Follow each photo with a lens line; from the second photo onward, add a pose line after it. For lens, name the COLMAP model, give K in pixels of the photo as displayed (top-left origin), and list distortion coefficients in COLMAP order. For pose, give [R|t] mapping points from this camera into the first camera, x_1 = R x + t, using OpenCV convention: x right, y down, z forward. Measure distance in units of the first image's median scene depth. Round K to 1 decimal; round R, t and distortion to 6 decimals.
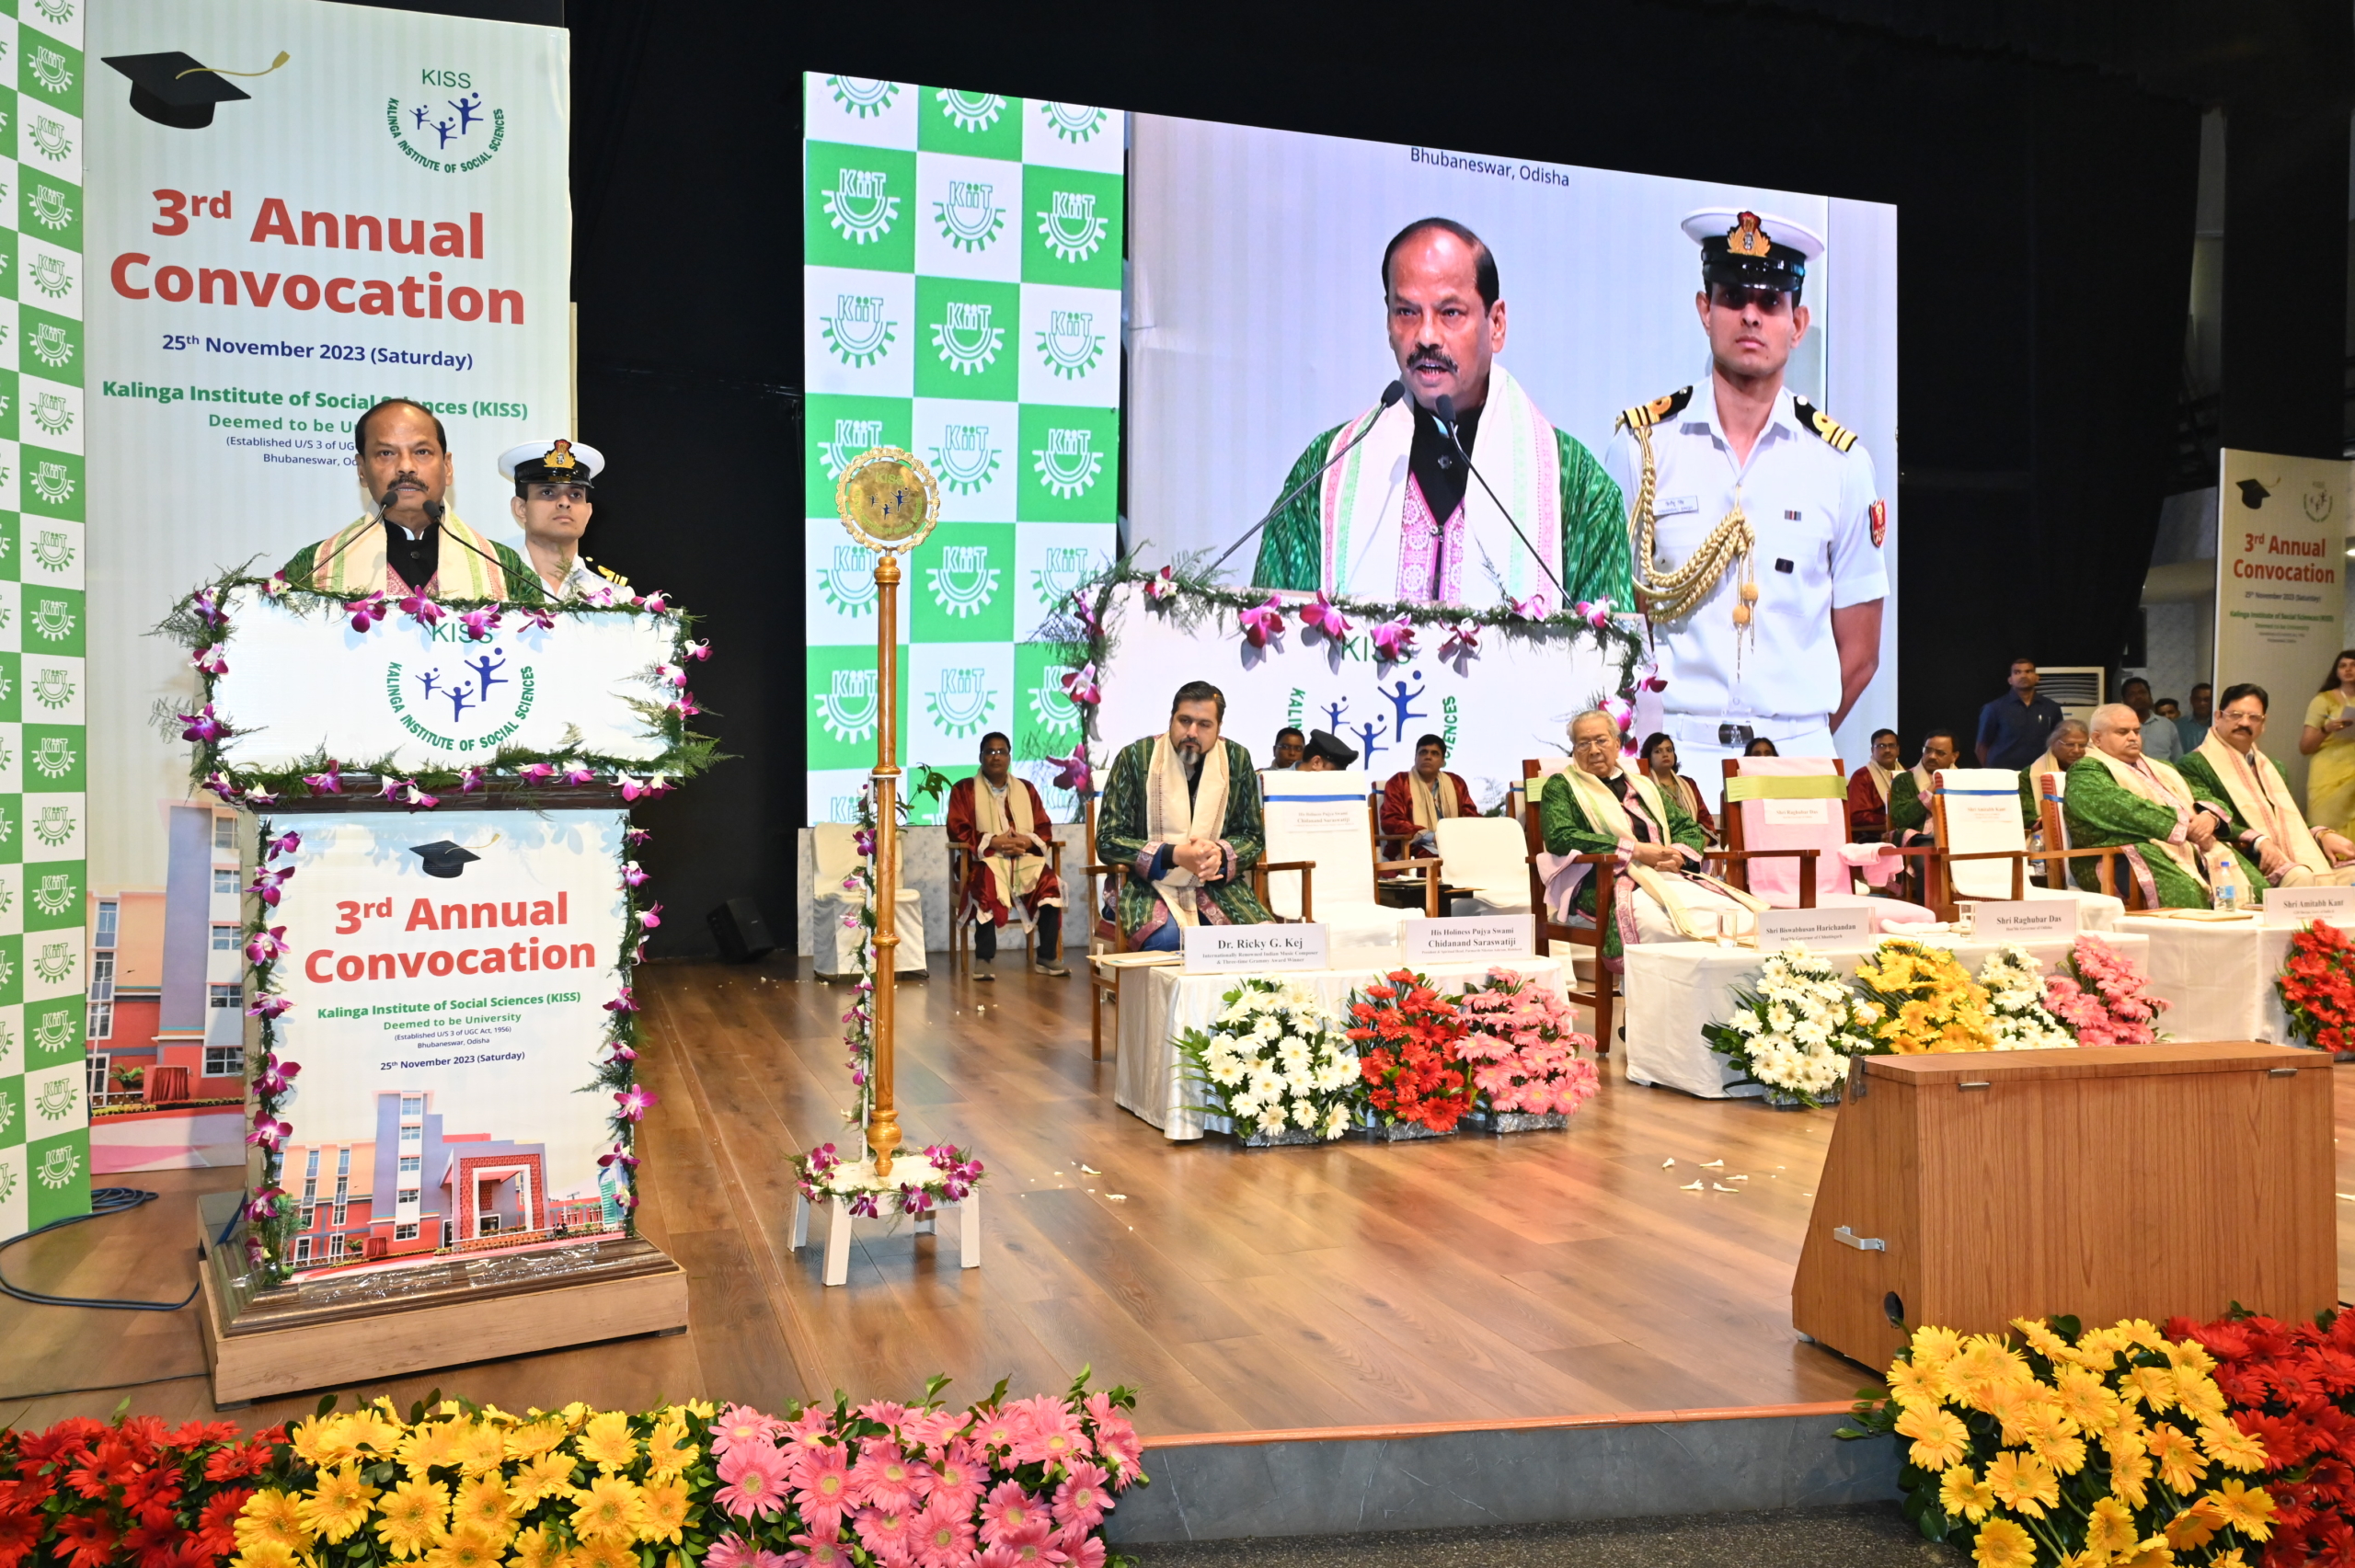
lens RADIAL K [[1750.7, 0, 1175.2], [0, 1750.7, 761.6], [0, 0, 1]] dist [0.023081, -0.006962]
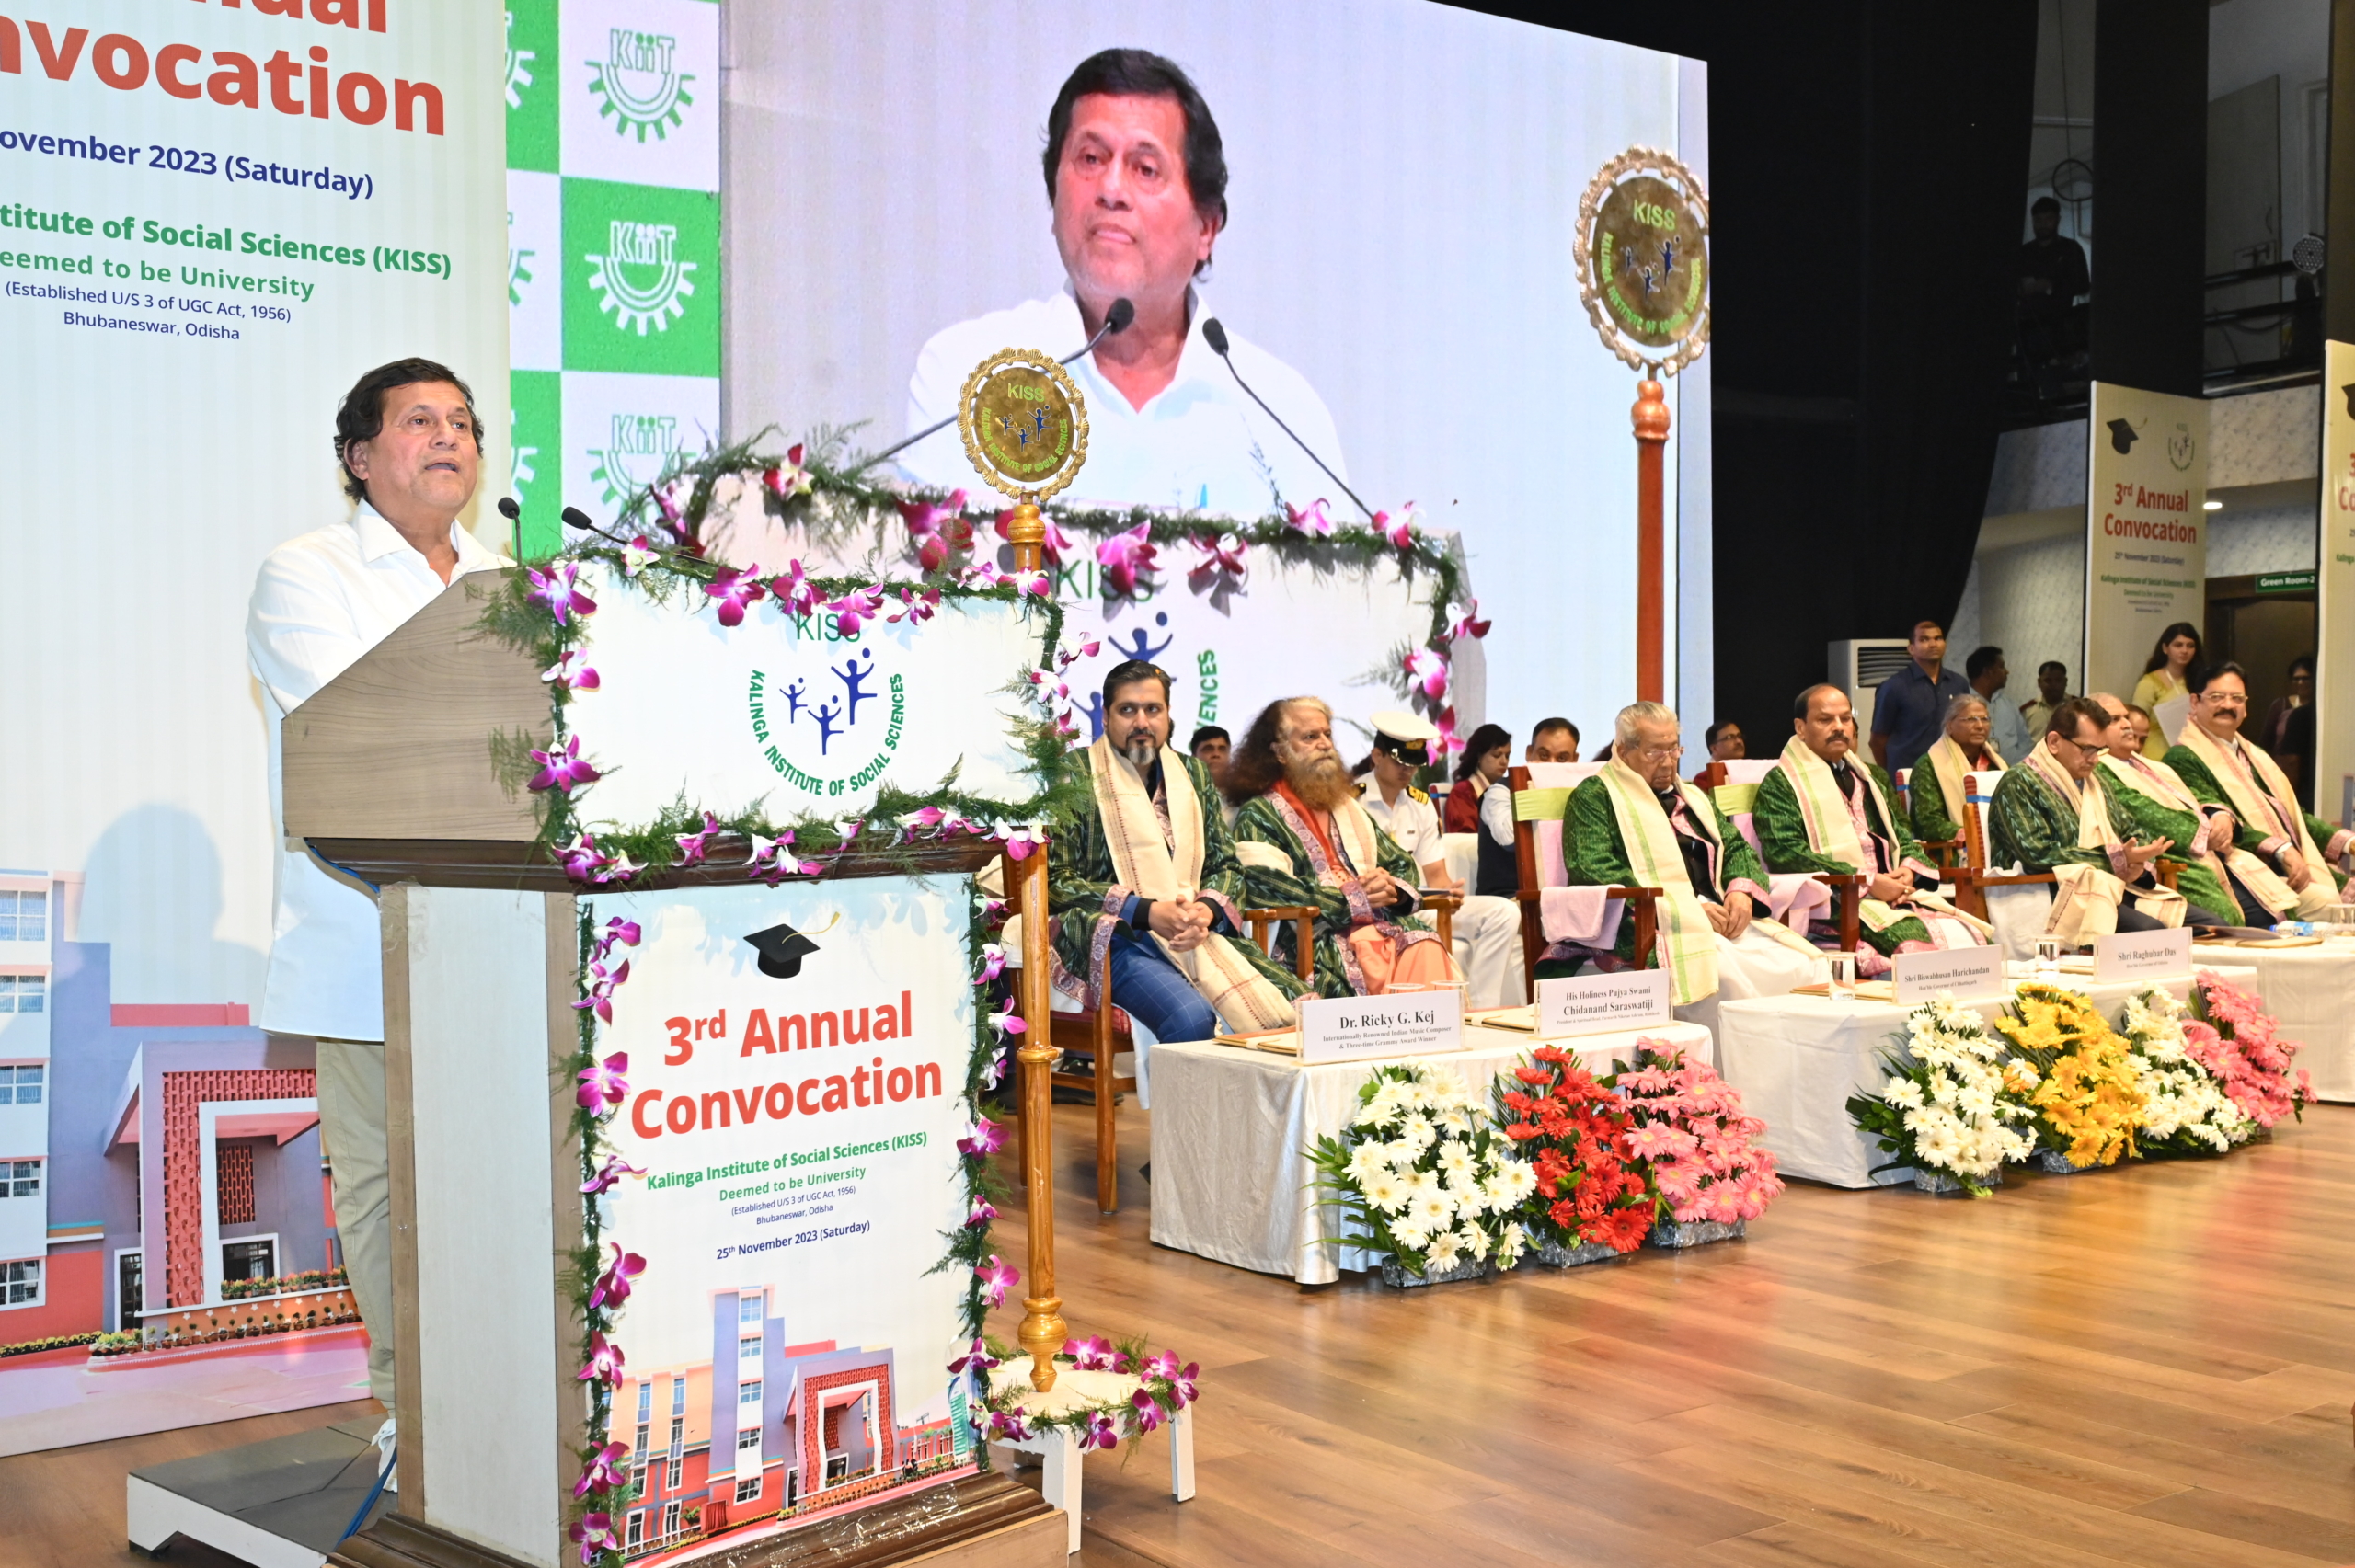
lens RADIAL K [[2455.3, 0, 1161.5], [0, 2455.3, 791.6], [0, 0, 1]] dist [0.016731, 0.000000]
pose [[0.953711, -0.008357, 0.300607, -0.380606], [0.001400, 0.999726, 0.023350, -0.020065], [-0.300720, -0.021848, 0.953462, 0.022576]]
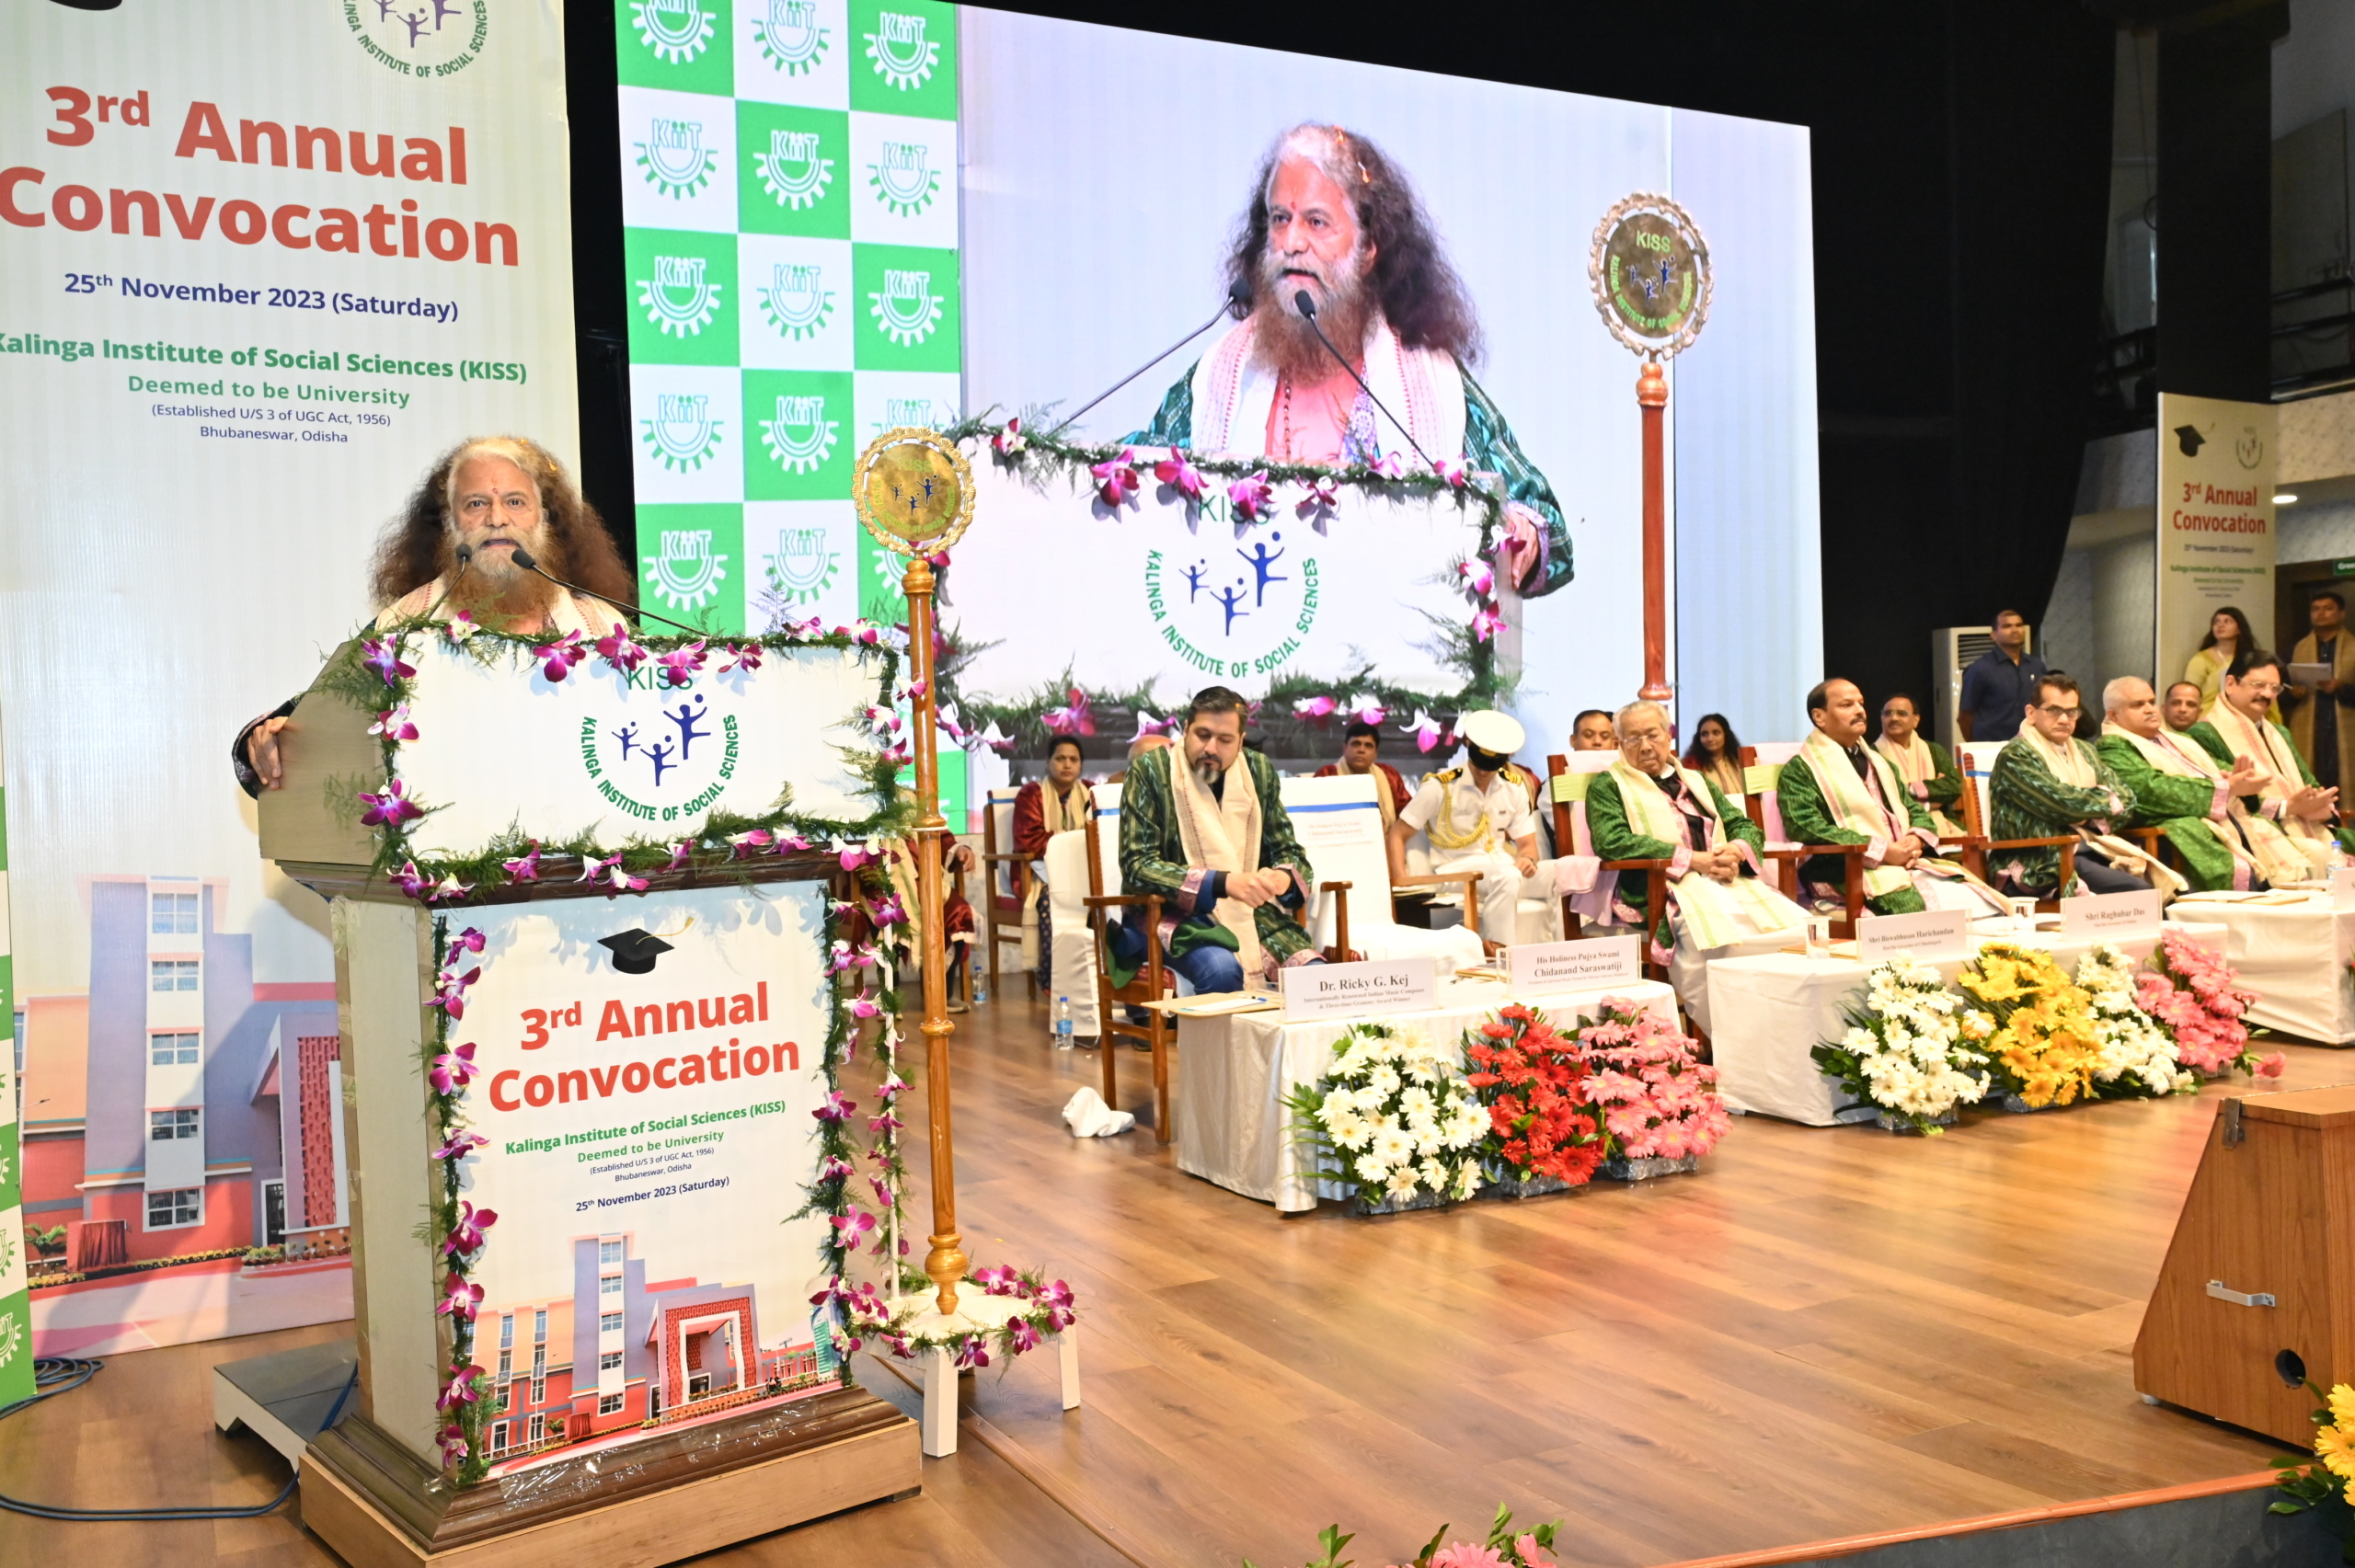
lens RADIAL K [[2033.5, 0, 1194.1], [0, 2033.5, 782.6], [0, 0, 1]] dist [0.011869, 0.007142]
pose [[0.985648, -0.027851, 0.166501, -0.212528], [0.022849, 0.999230, 0.031883, -0.032183], [-0.167261, -0.027621, 0.985526, 0.013905]]
